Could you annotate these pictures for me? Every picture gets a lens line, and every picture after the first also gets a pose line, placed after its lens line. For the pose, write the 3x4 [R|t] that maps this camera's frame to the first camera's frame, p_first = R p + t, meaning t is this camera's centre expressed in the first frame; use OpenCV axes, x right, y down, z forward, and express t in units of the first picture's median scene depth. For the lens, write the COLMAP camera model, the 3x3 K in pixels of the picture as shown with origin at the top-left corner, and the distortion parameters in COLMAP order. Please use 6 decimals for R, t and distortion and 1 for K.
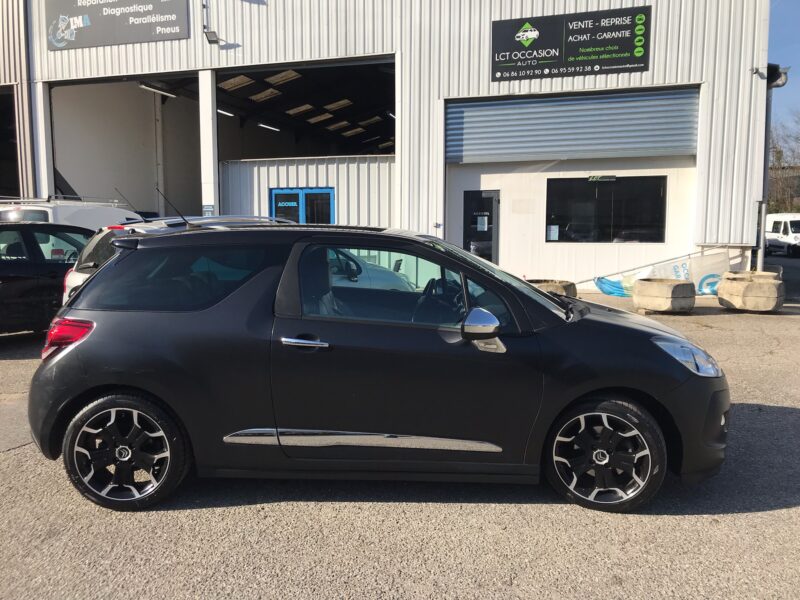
lens RADIAL K [[659.1, 0, 397.9], [0, 659.1, 294.5], [0, 0, 1]] dist [0.017905, 0.002506]
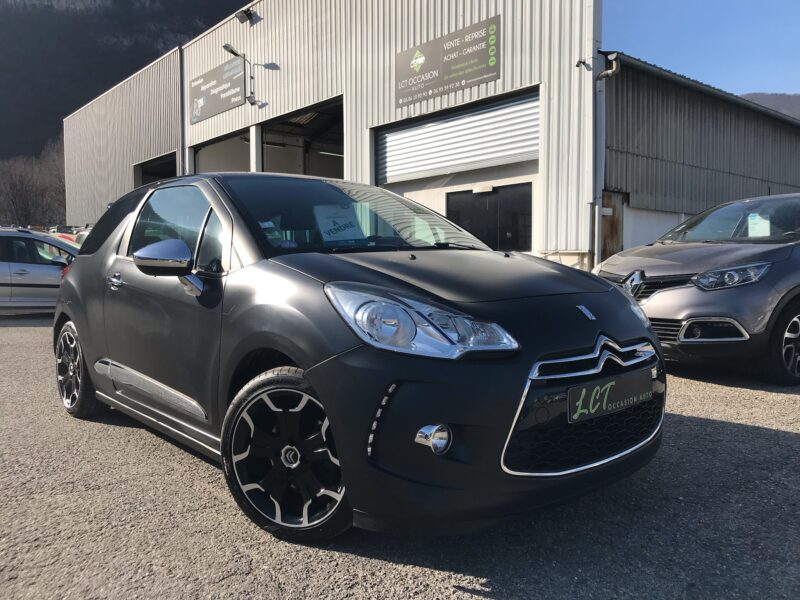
lens RADIAL K [[658.5, 0, 396.3], [0, 658.5, 297.6], [0, 0, 1]] dist [0.021604, -0.003486]
pose [[0.840937, 0.023973, -0.540601, 0.747984], [-0.050388, 0.998147, -0.034120, 0.030271], [0.538781, 0.055933, 0.840587, 0.095748]]
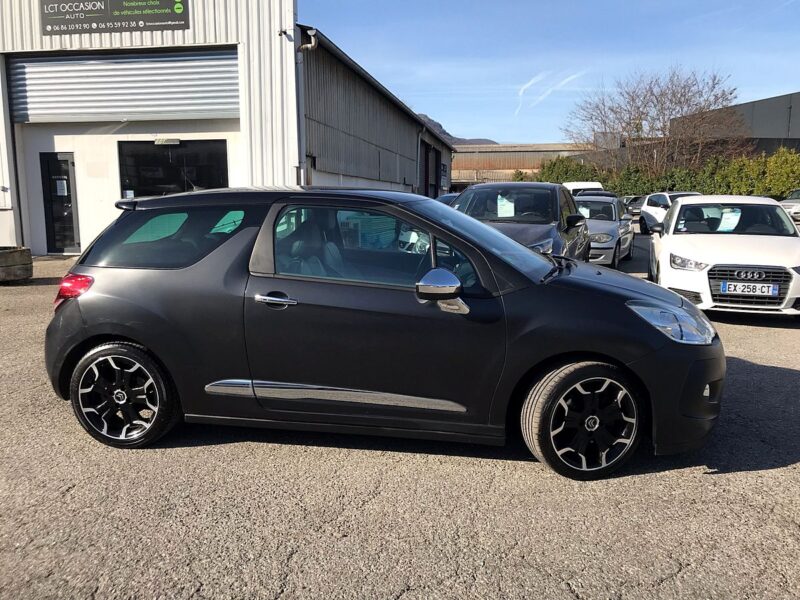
lens RADIAL K [[653.1, 0, 399.9], [0, 653.1, 296.6], [0, 0, 1]] dist [0.024393, -0.008815]
pose [[0.993260, -0.015646, 0.114849, 0.536155], [0.010003, 0.998722, 0.049547, 0.007200], [-0.115477, -0.048064, 0.992147, -0.003991]]
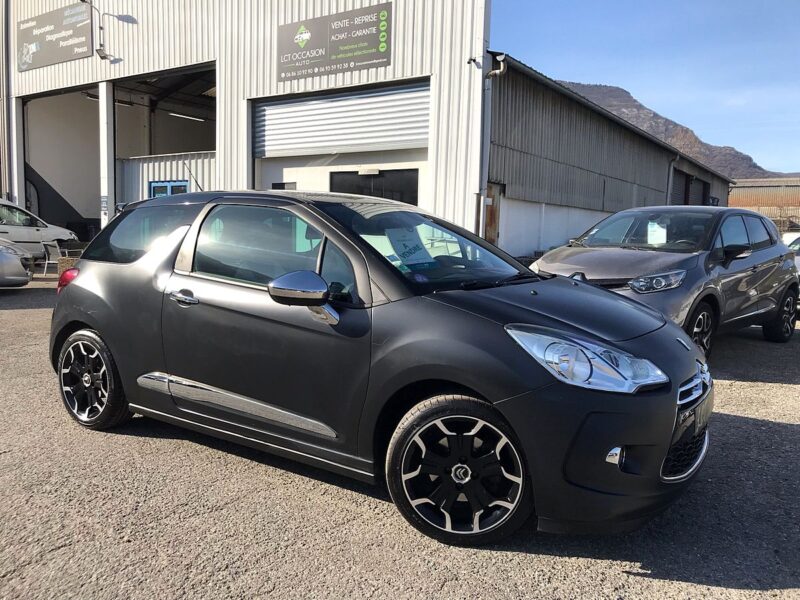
lens RADIAL K [[659.1, 0, 397.9], [0, 659.1, 294.5], [0, 0, 1]] dist [0.017905, 0.002506]
pose [[0.953611, 0.051977, -0.296521, 0.671359], [-0.054701, 0.998502, -0.000892, 0.015099], [0.296031, 0.017071, 0.955026, 0.033393]]
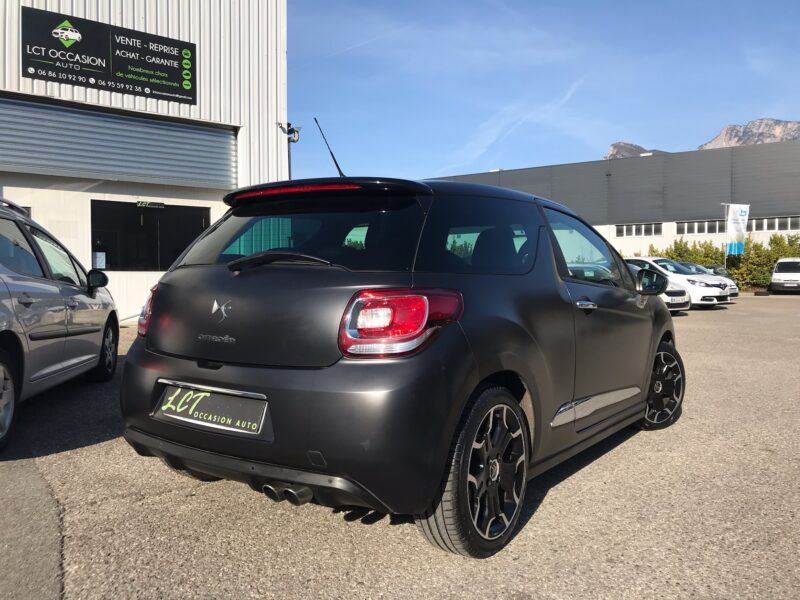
lens RADIAL K [[656.8, 0, 398.2], [0, 656.8, 294.4], [0, 0, 1]] dist [0.017624, 0.005425]
pose [[0.579154, -0.021133, 0.814944, -0.269540], [0.083047, 0.995993, -0.033191, 0.016647], [-0.810977, 0.086901, 0.578588, 0.163583]]
